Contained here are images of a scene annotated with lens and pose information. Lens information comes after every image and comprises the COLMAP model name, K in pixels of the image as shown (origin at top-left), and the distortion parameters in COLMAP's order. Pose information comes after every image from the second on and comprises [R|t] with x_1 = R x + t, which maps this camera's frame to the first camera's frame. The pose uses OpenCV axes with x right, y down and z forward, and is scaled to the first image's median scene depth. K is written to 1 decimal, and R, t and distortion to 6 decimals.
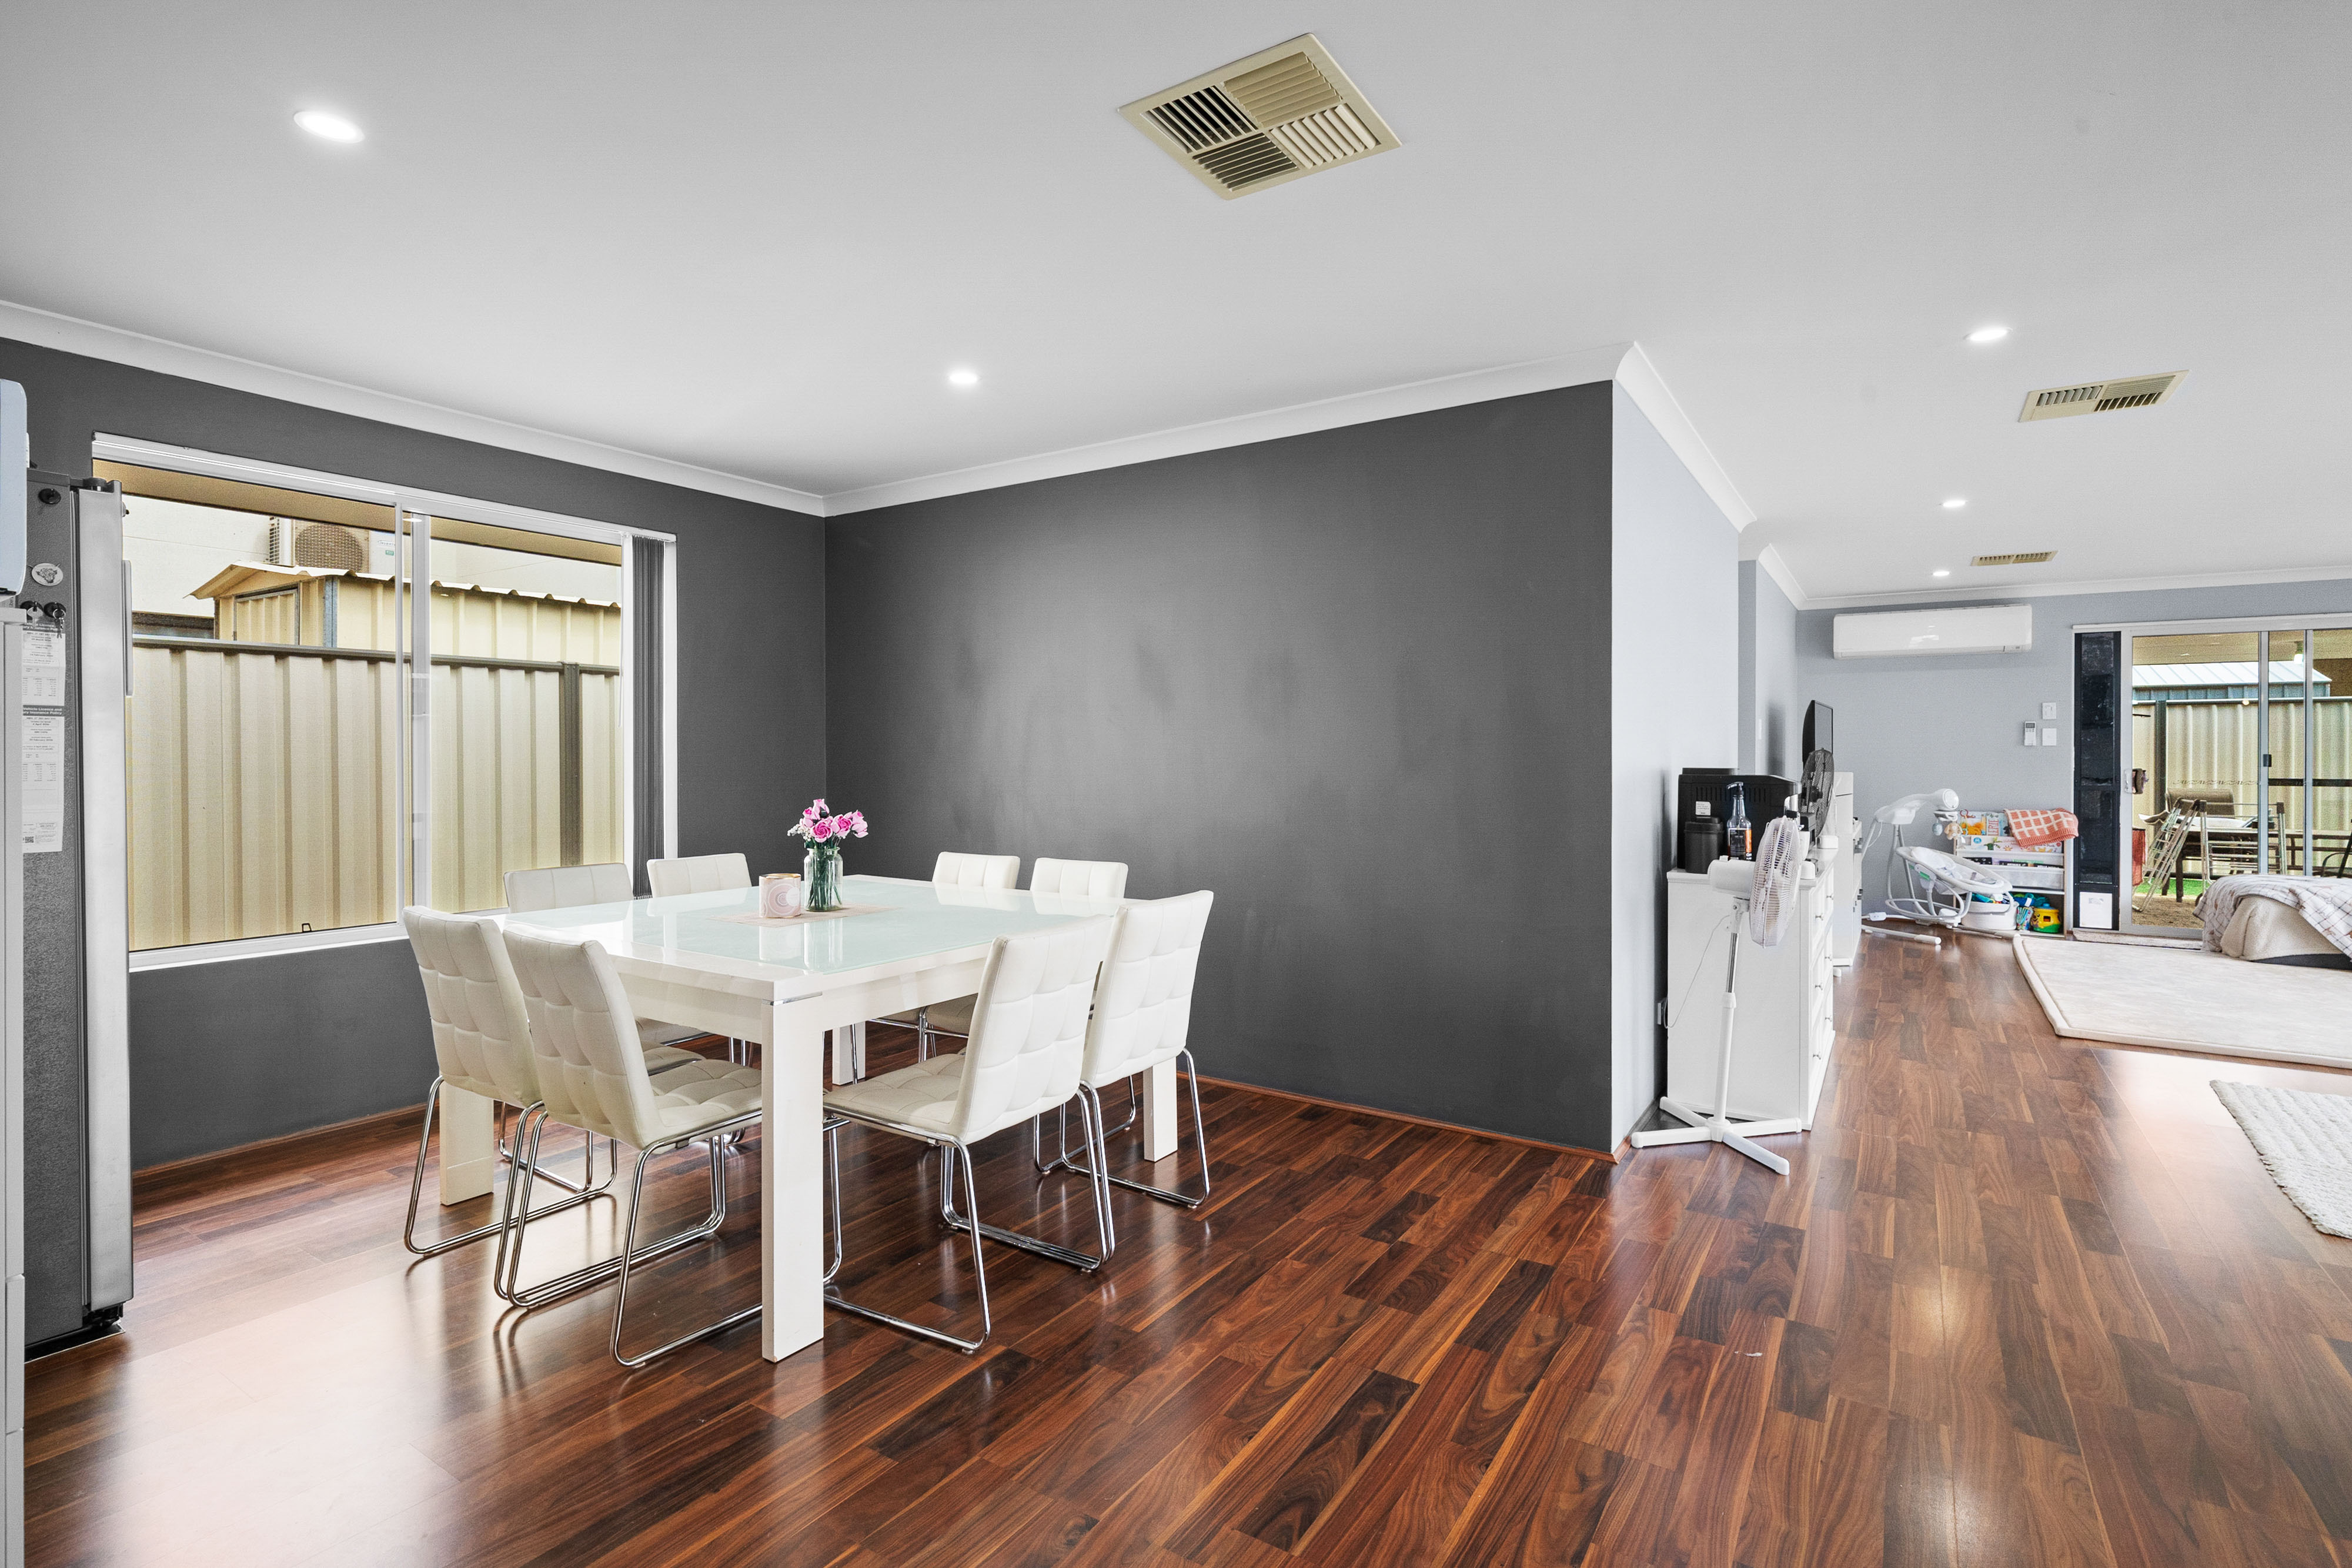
lens RADIAL K [[1100.6, 0, 1180.8], [0, 1100.6, 762.0], [0, 0, 1]] dist [-0.007018, 0.000718]
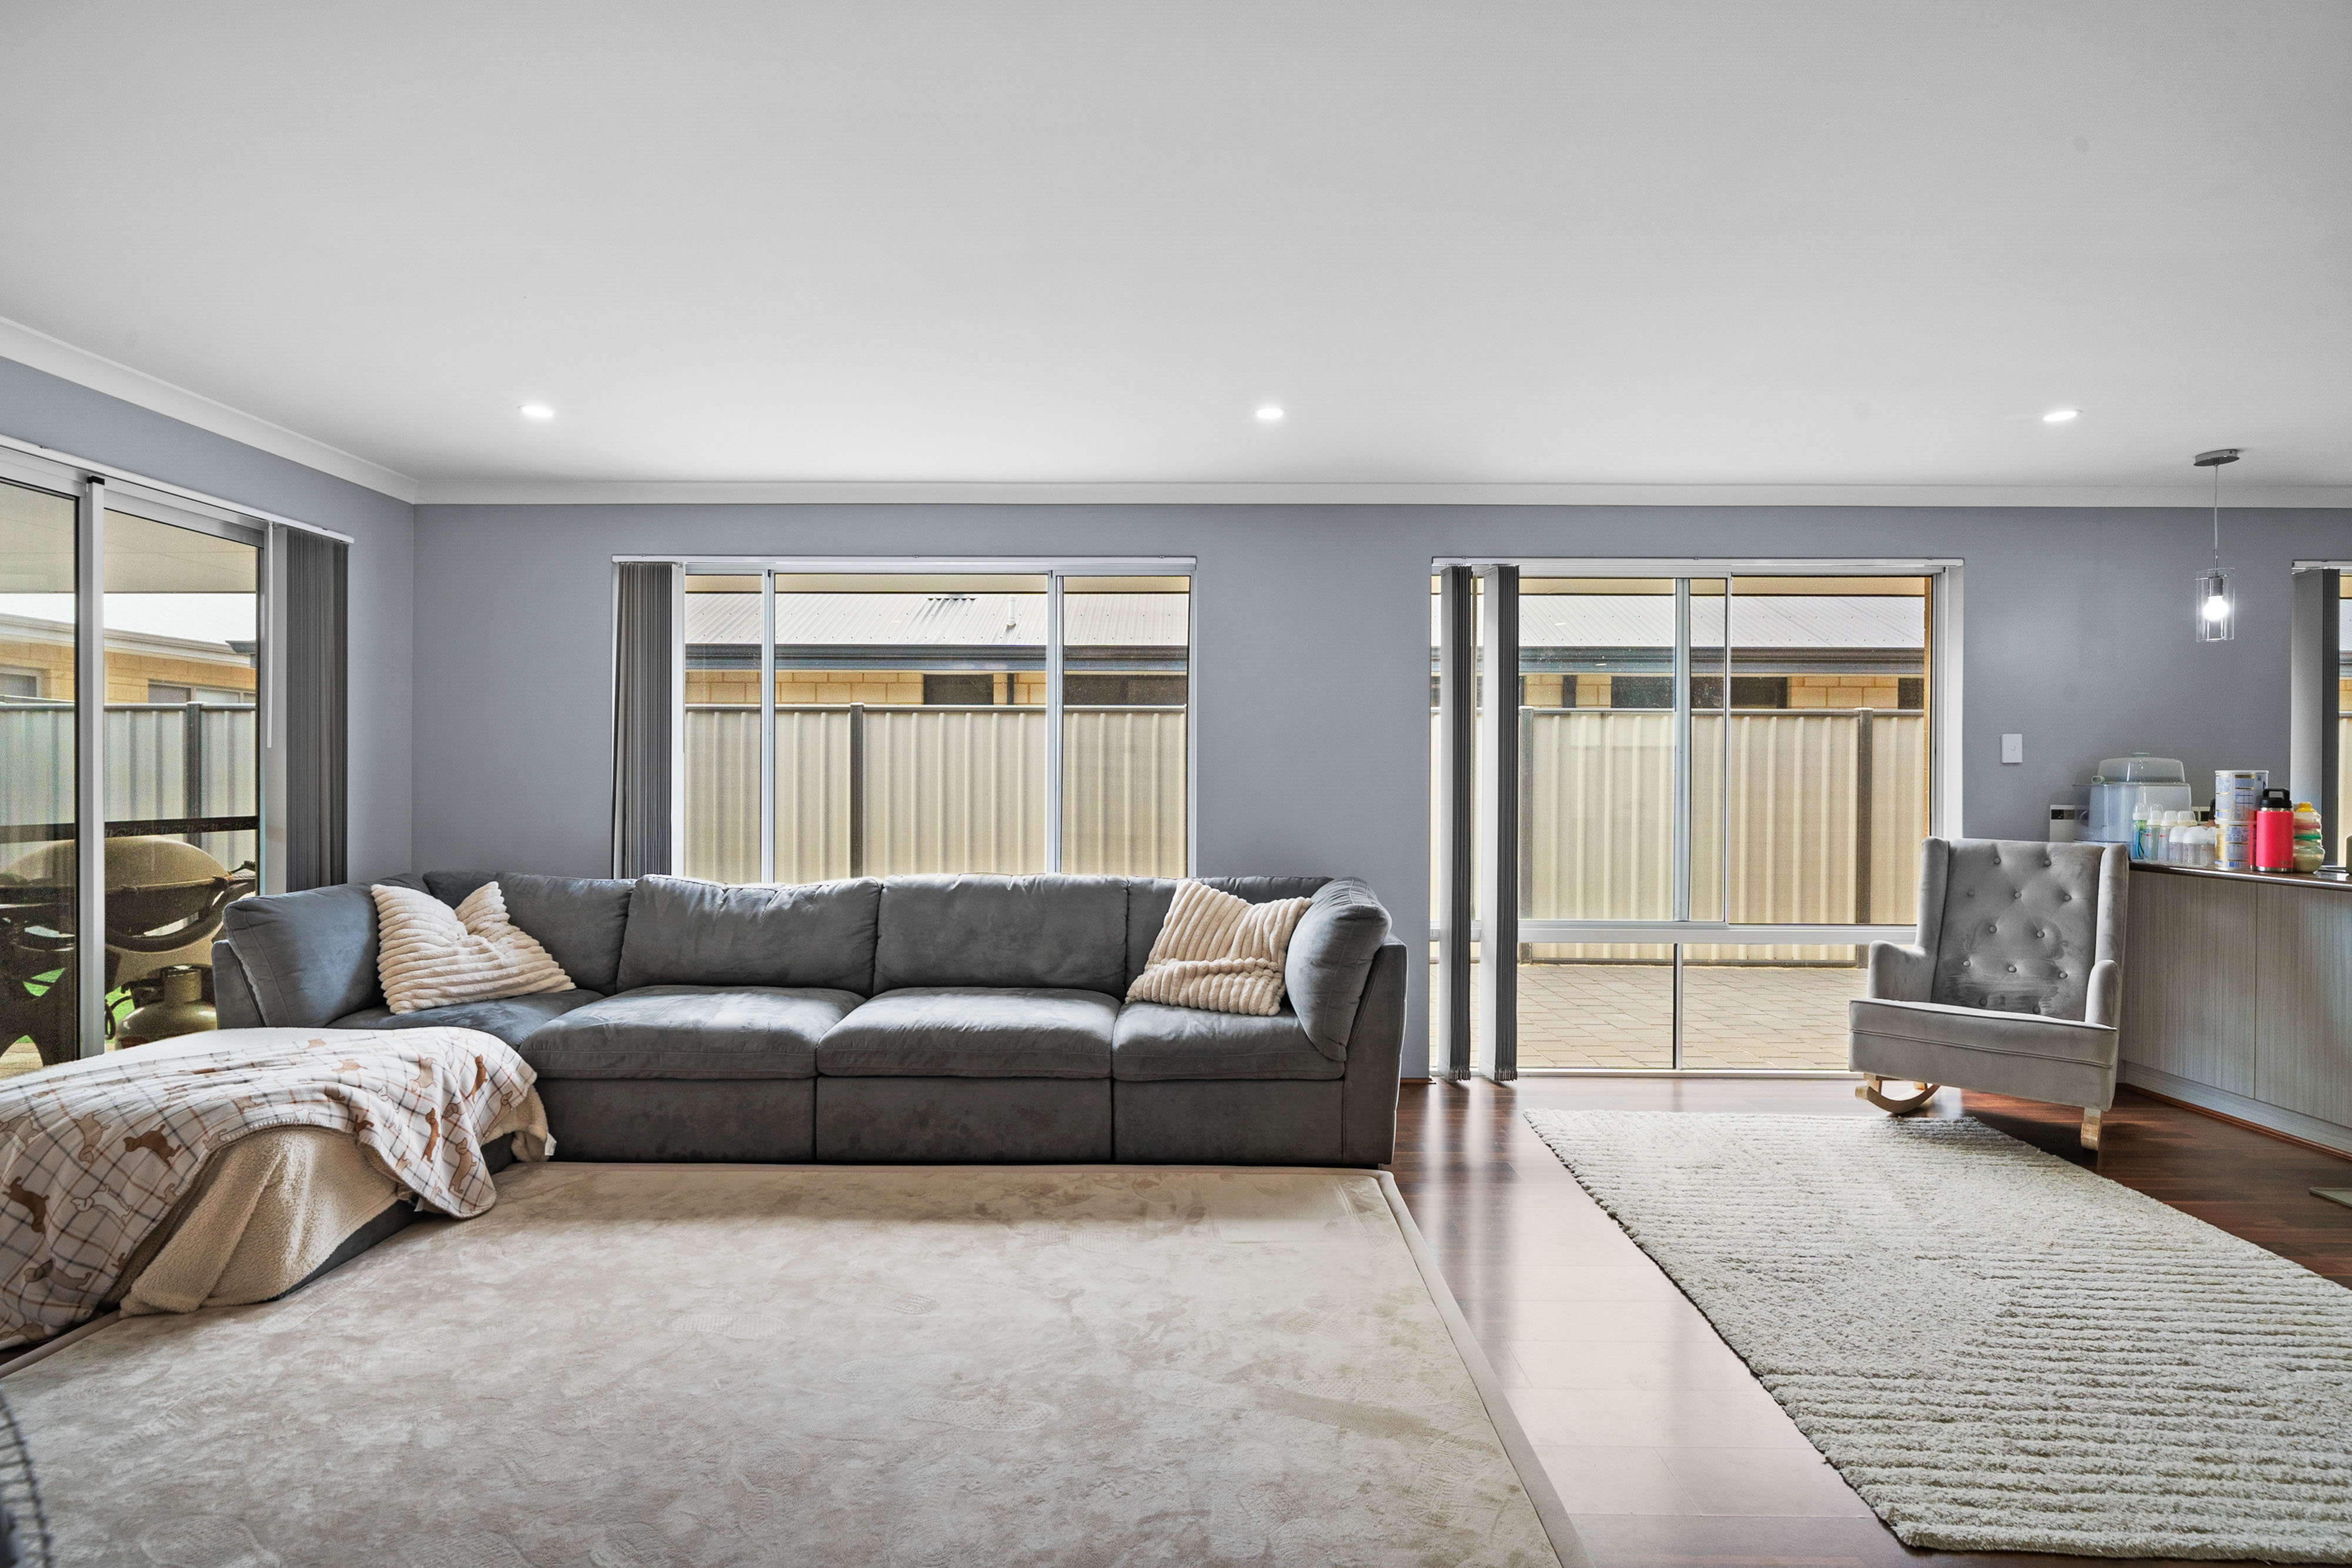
lens RADIAL K [[1100.6, 0, 1130.2], [0, 1100.6, 739.9], [0, 0, 1]] dist [-0.007018, 0.000718]
pose [[-0.536837, 0.009823, 0.843629, 0.849705], [-0.002697, 0.999907, -0.013359, -0.043030], [-0.843682, -0.009447, -0.536760, 1.786758]]
